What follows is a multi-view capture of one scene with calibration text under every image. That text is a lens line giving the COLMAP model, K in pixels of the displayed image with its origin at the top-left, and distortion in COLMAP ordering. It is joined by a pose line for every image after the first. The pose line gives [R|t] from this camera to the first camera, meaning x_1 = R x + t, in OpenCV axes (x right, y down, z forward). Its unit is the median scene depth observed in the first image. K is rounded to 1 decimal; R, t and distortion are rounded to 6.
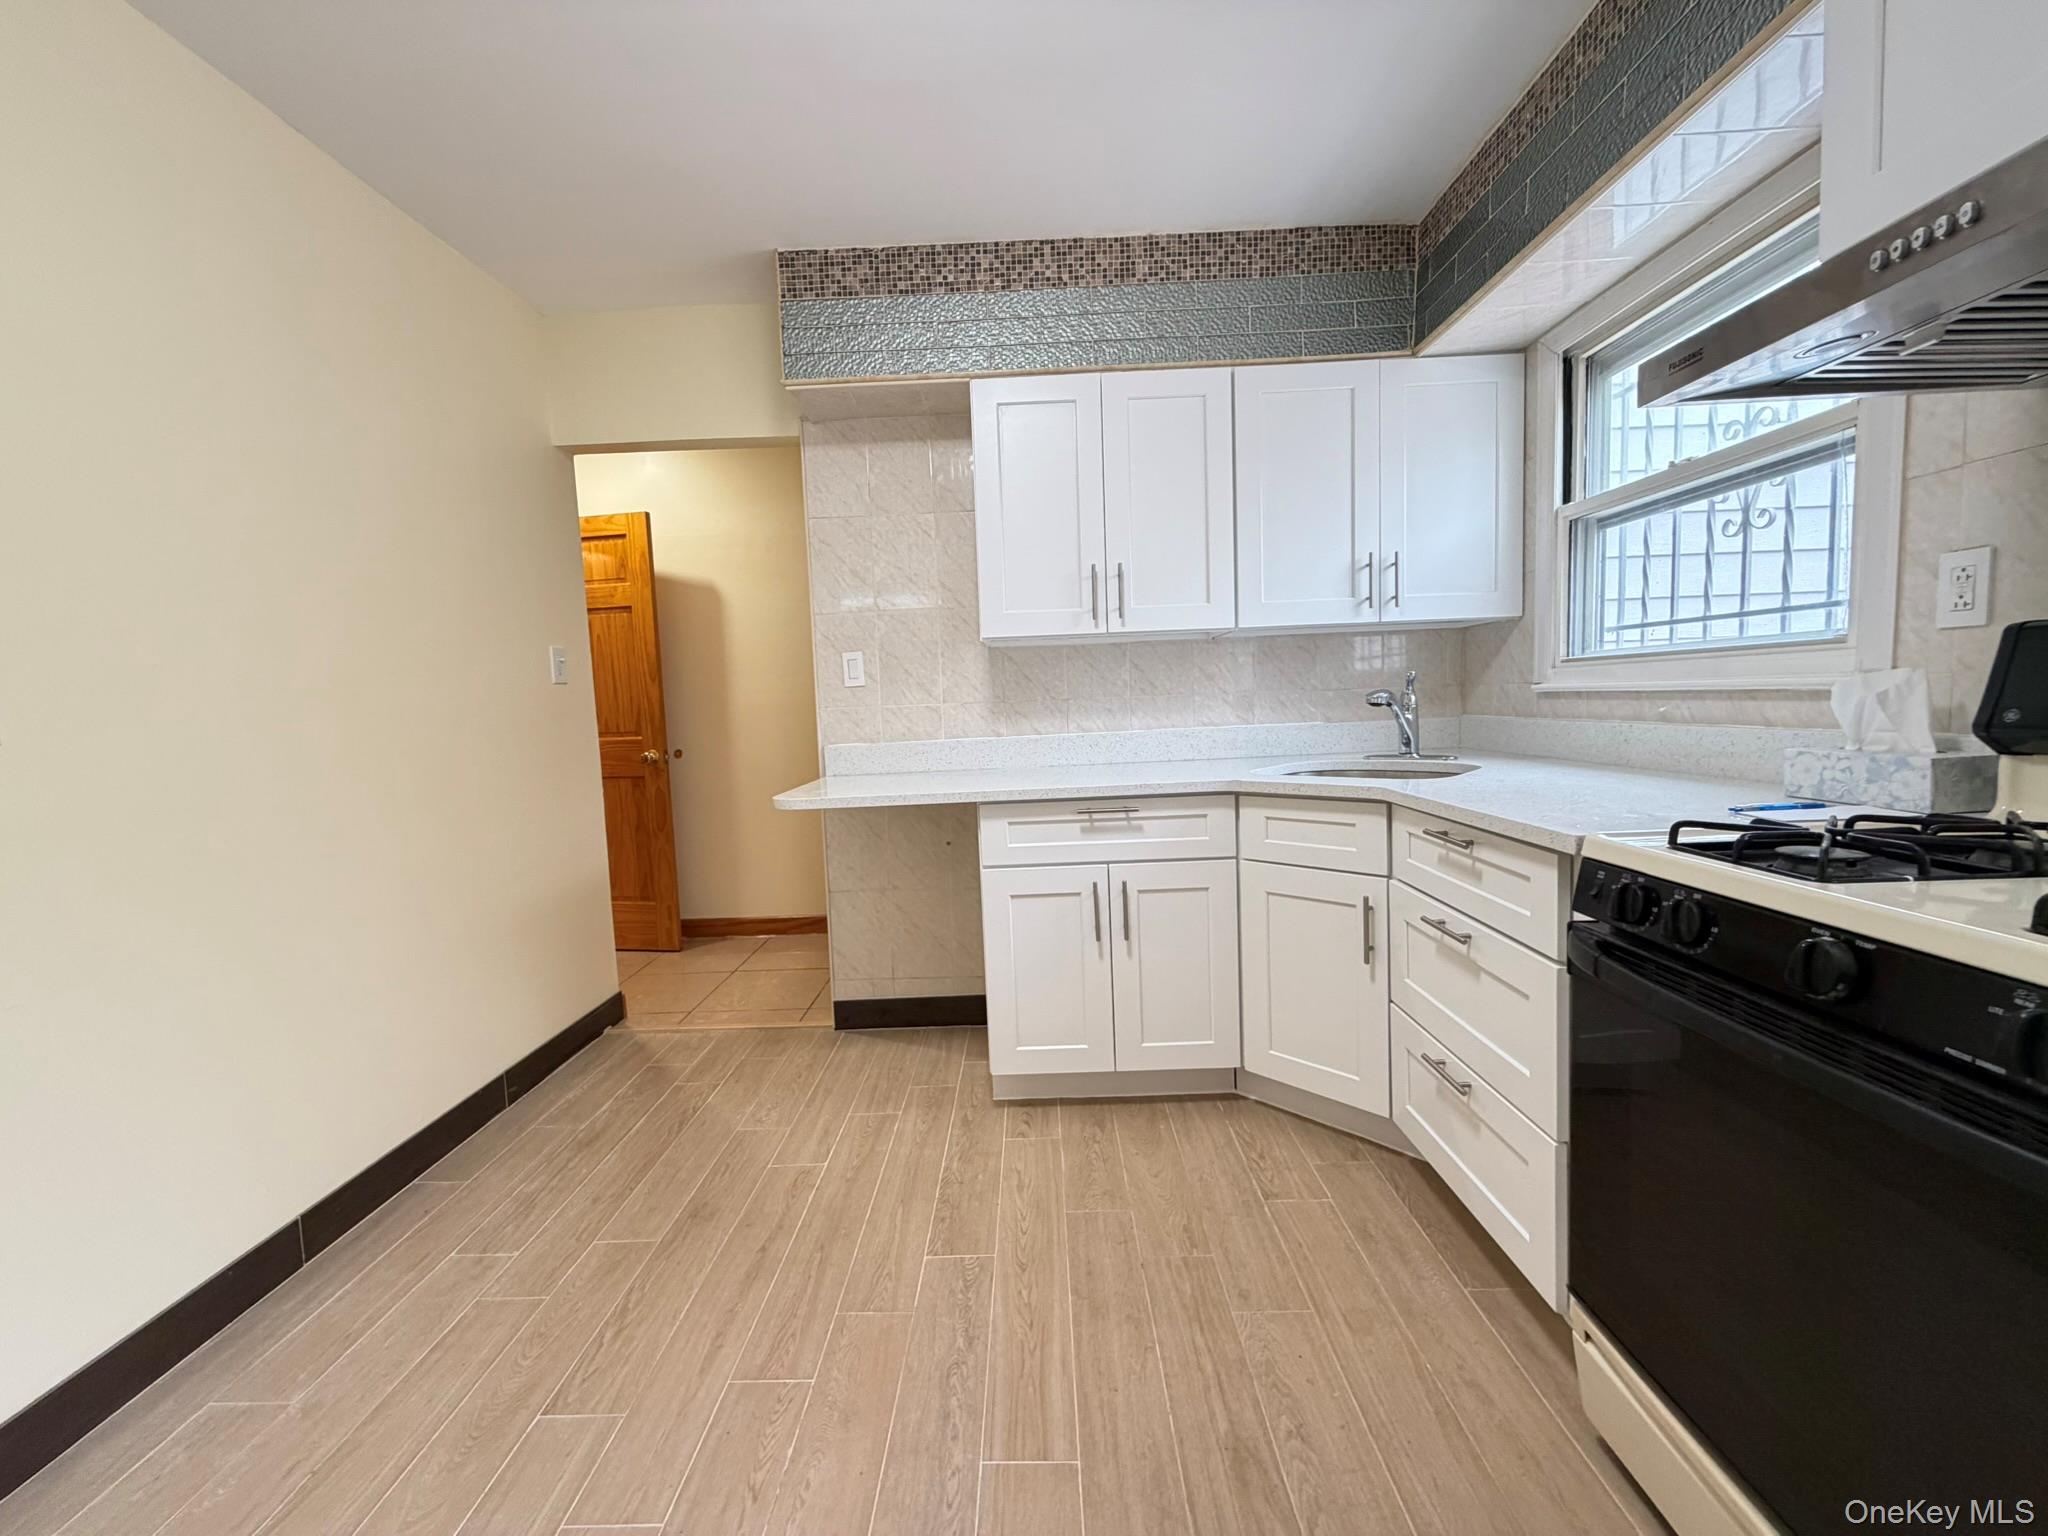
lens RADIAL K [[812.7, 0, 1023.7], [0, 812.7, 769.5], [0, 0, 1]] dist [0.001556, -0.000149]
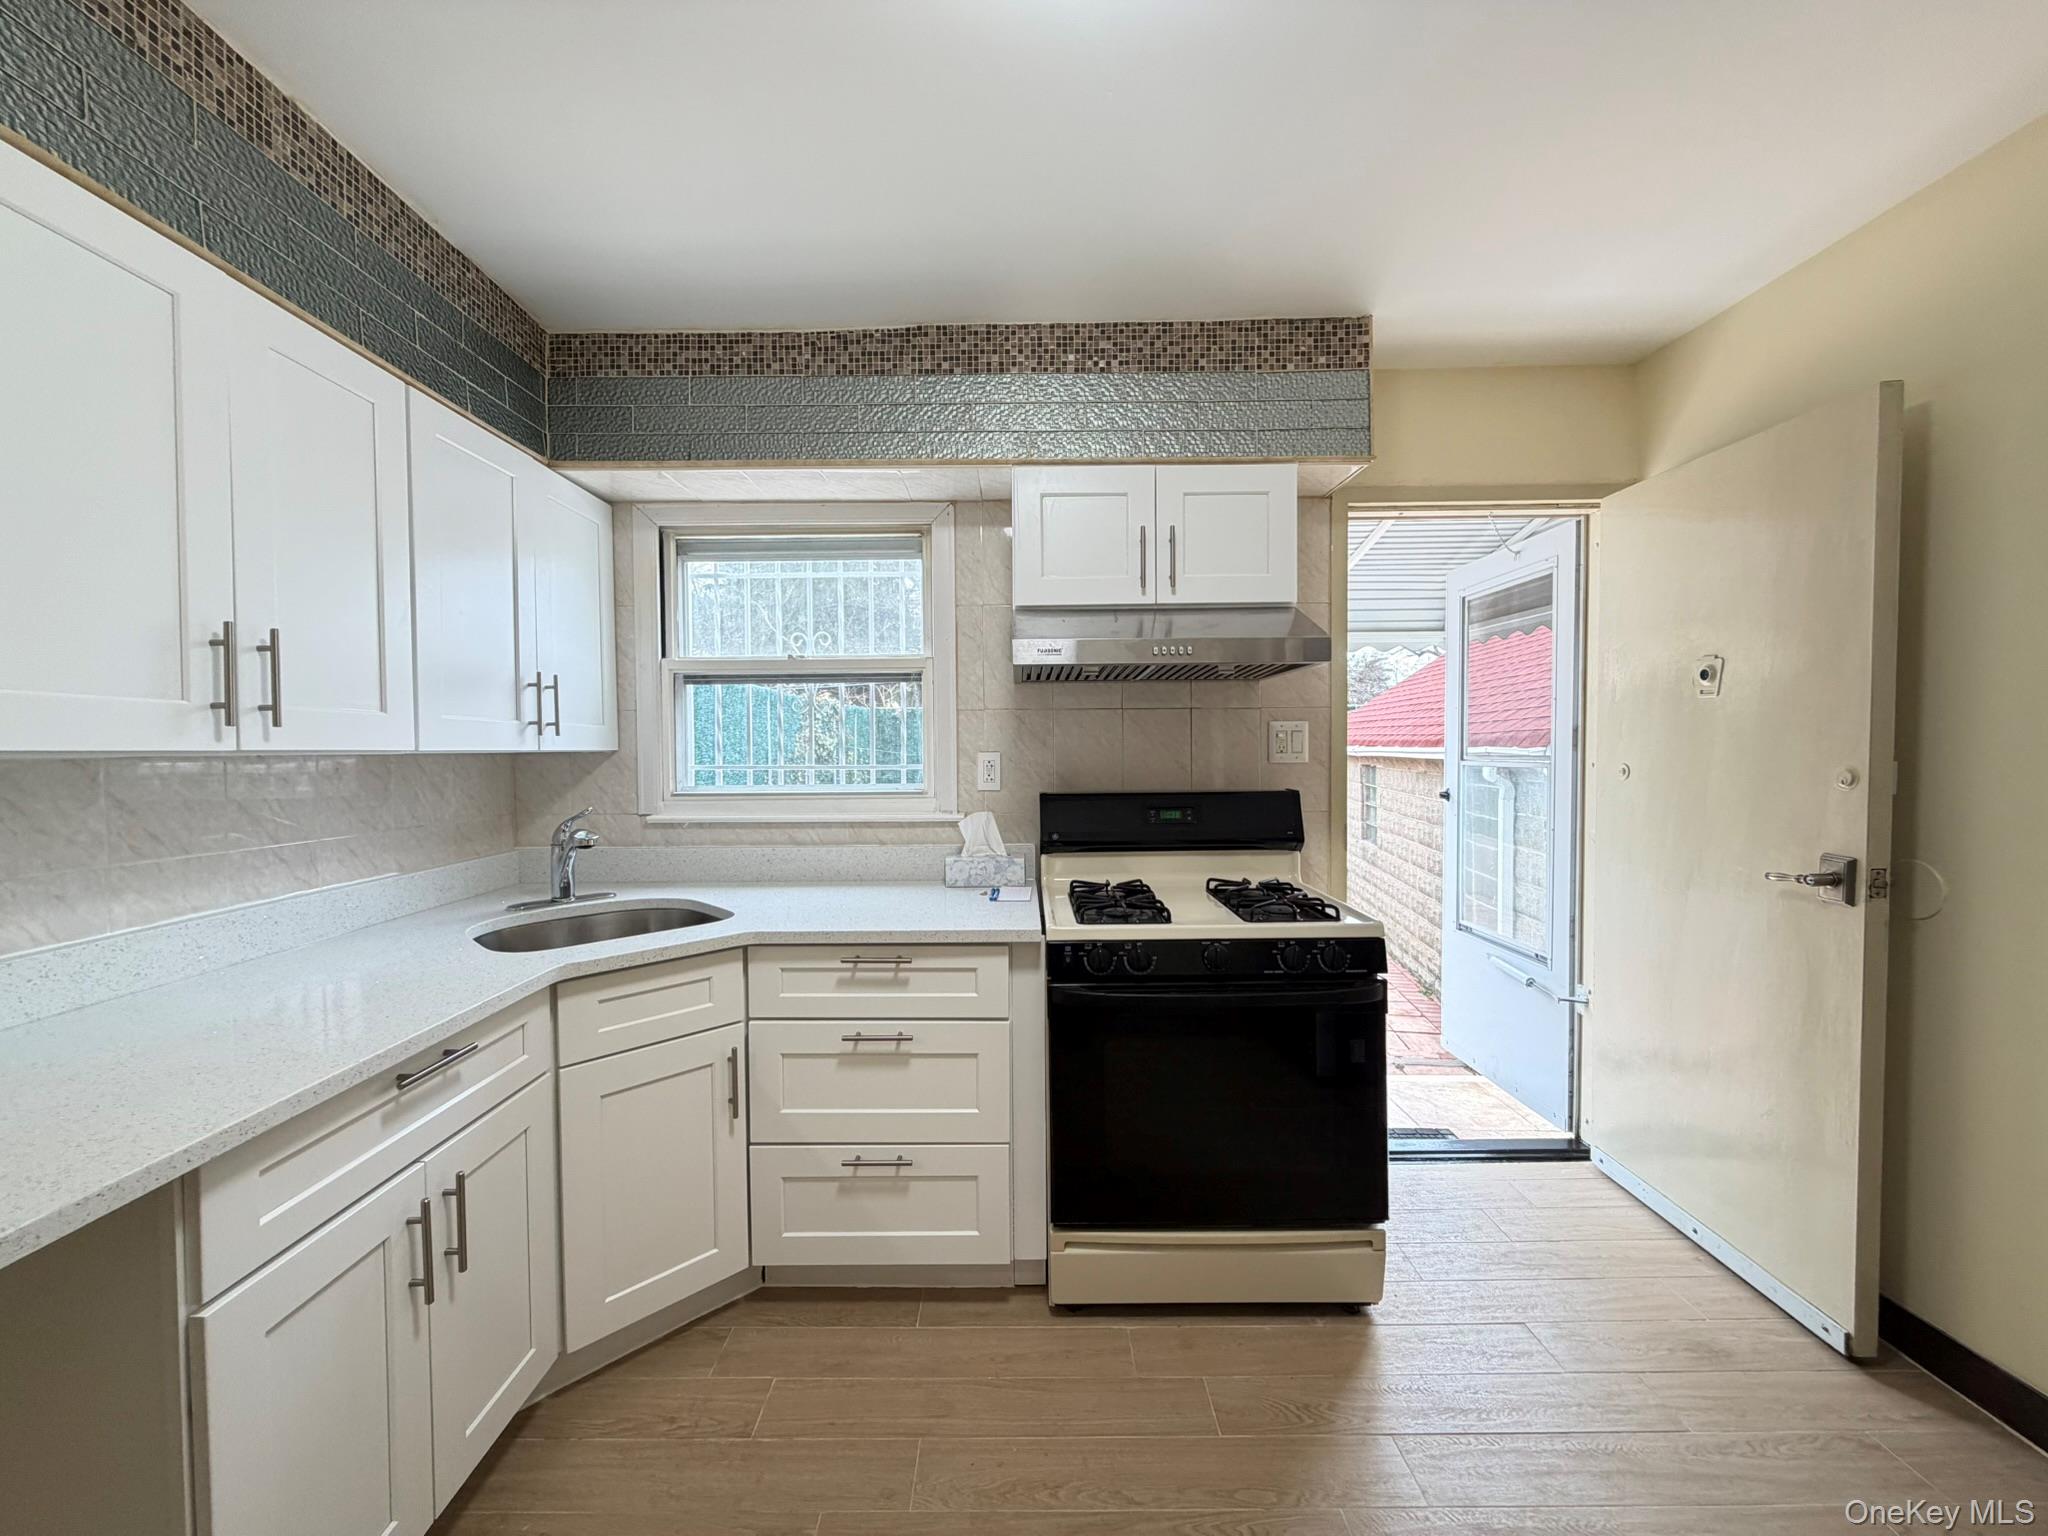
lens RADIAL K [[812.7, 0, 1015.8], [0, 812.7, 770.2], [0, 0, 1]] dist [0.001556, -0.000149]
pose [[-0.009991, 0.014310, 0.999848, -0.449207], [0.093739, 0.995508, -0.013311, -0.104341], [-0.995547, 0.093591, -0.011288, 0.518999]]
